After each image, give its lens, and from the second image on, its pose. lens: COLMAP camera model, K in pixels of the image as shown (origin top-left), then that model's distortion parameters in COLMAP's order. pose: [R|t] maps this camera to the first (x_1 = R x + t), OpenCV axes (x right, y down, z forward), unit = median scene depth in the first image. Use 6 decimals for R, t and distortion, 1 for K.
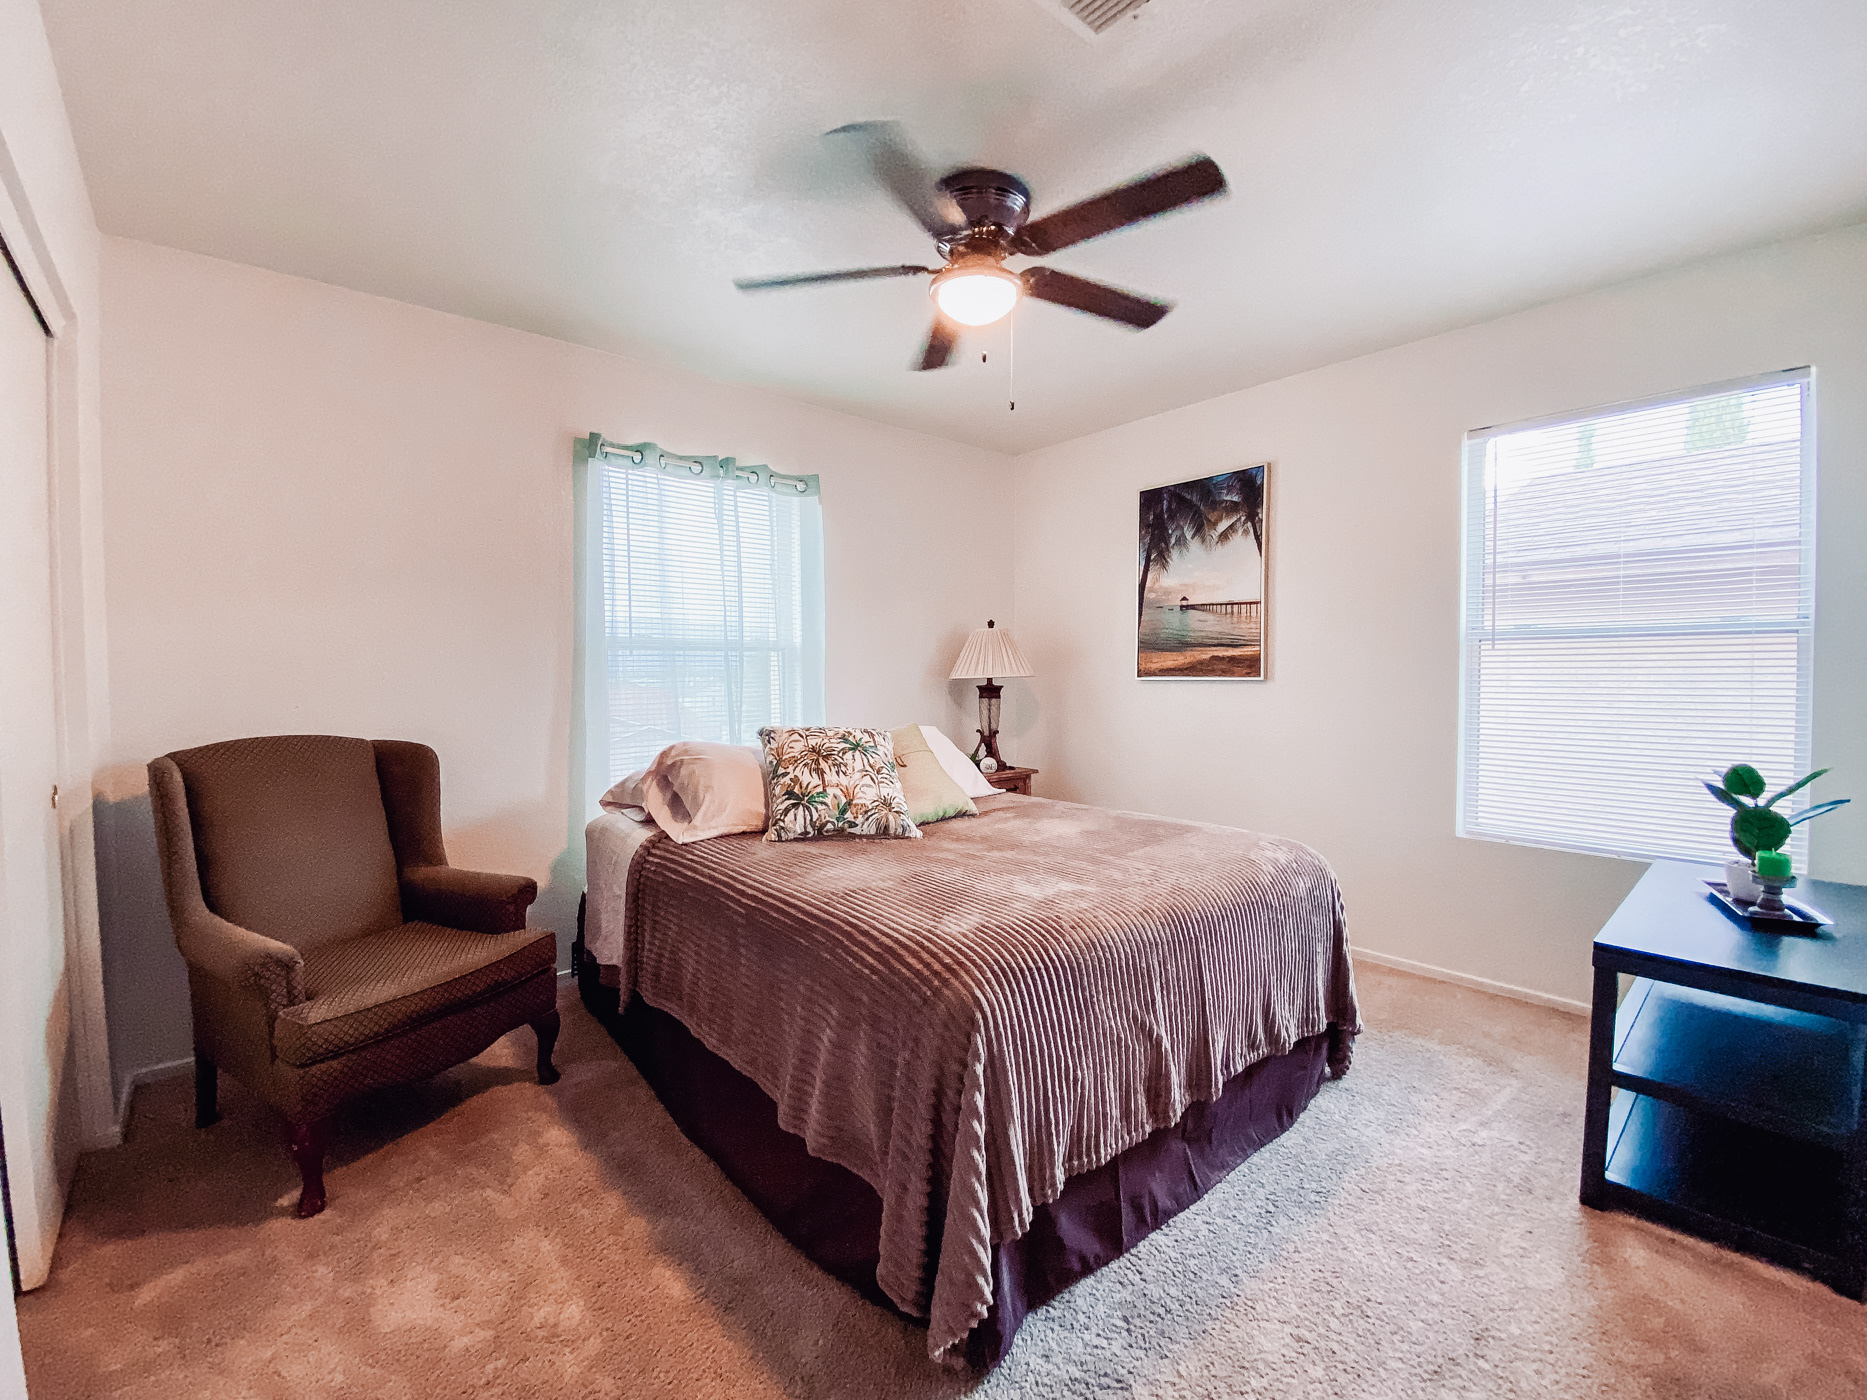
lens RADIAL K [[740.1, 0, 922.7], [0, 740.1, 699.4], [0, 0, 1]] dist [0.001198, 0.000006]
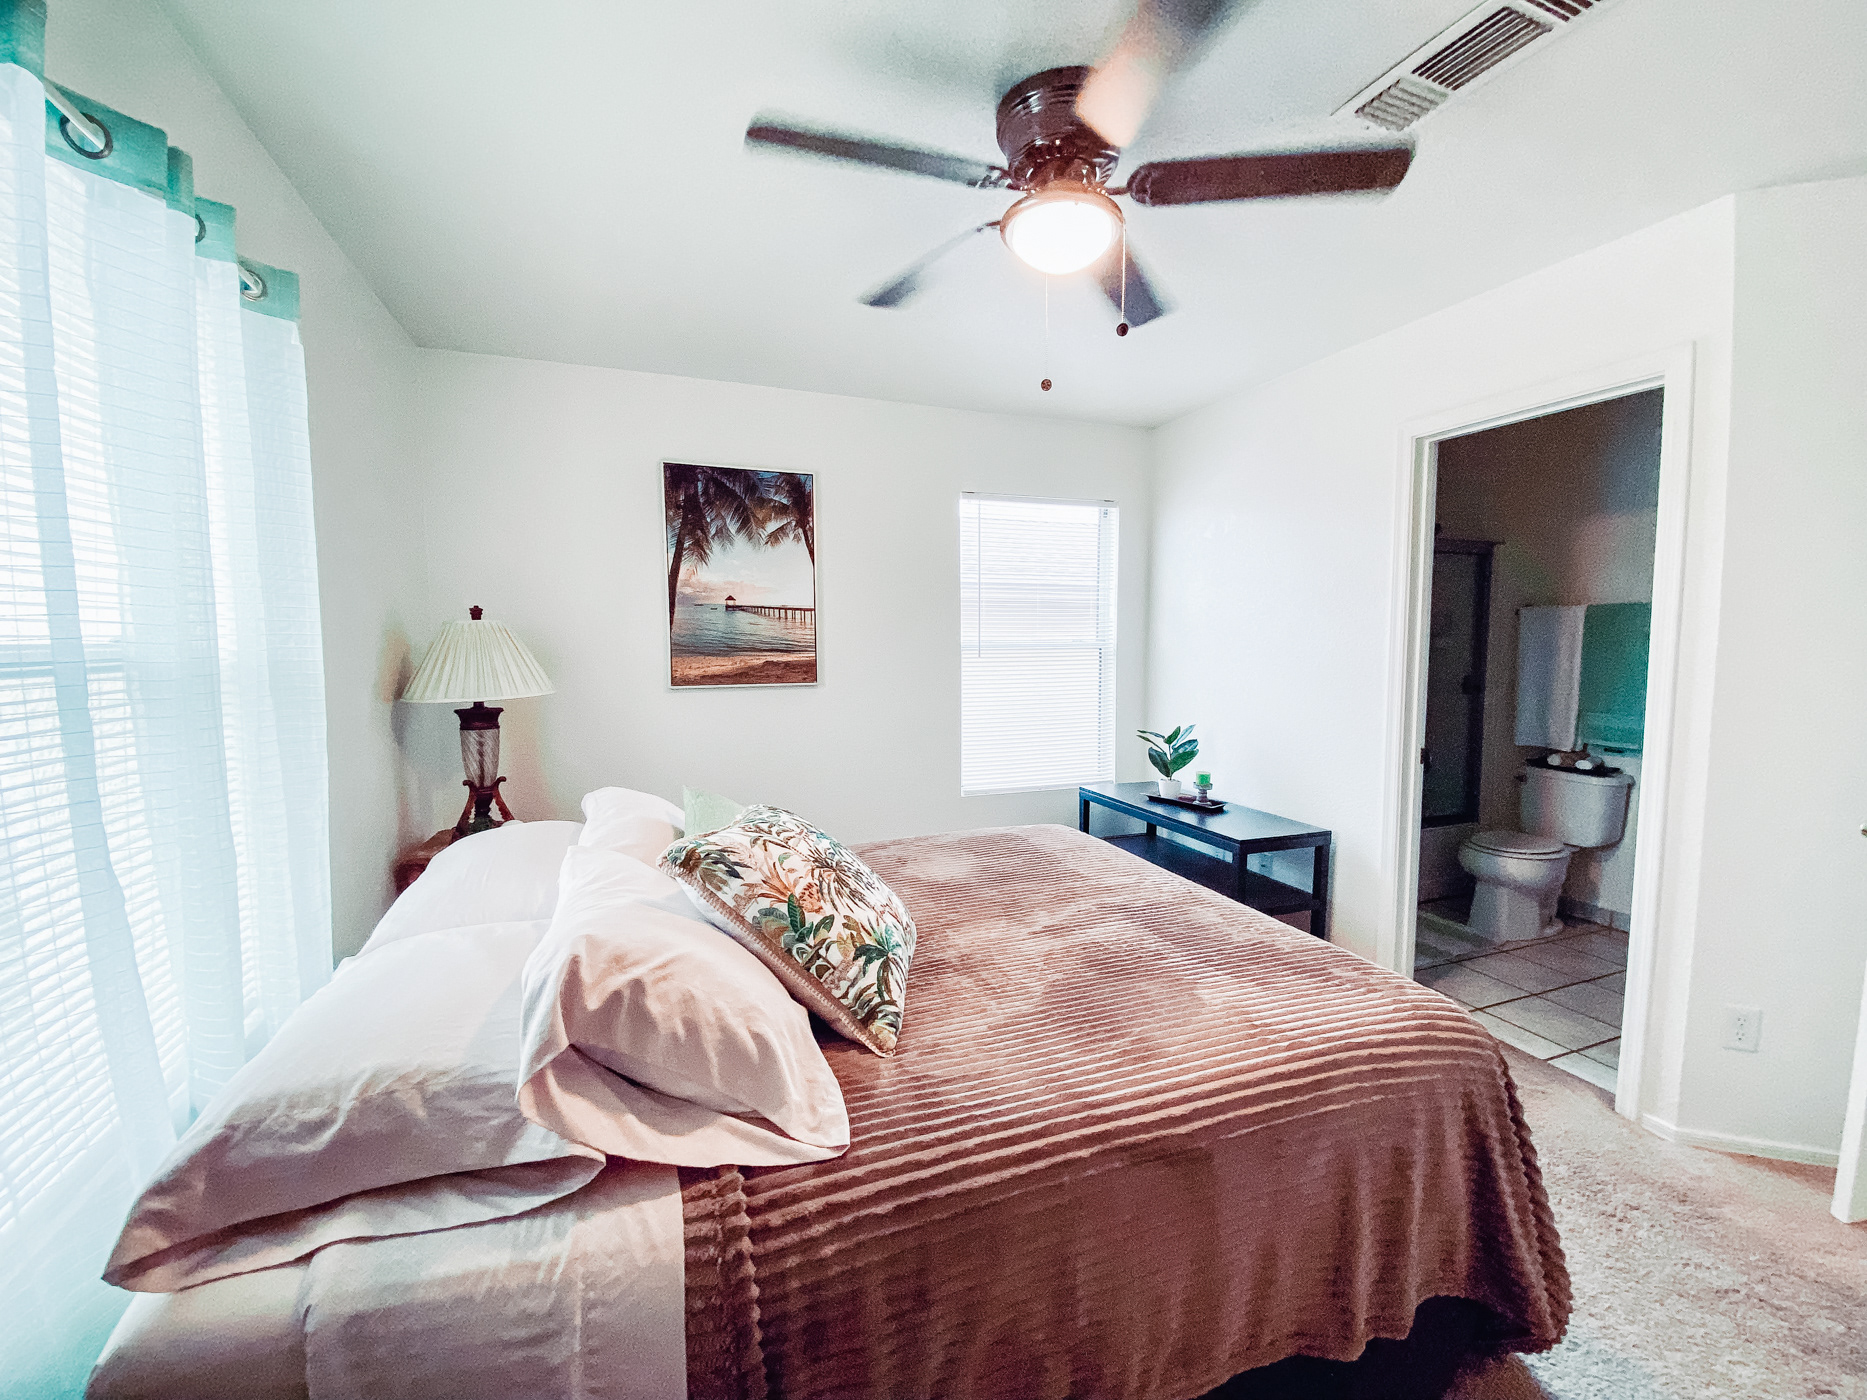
lens RADIAL K [[740.1, 0, 930.3], [0, 740.1, 688.3], [0, 0, 1]] dist [0.001198, 0.000006]
pose [[0.335215, -0.056114, 0.940469, -0.425475], [0.034631, 0.998284, 0.047220, -0.060666], [-0.941505, 0.016740, 0.336583, 0.471127]]
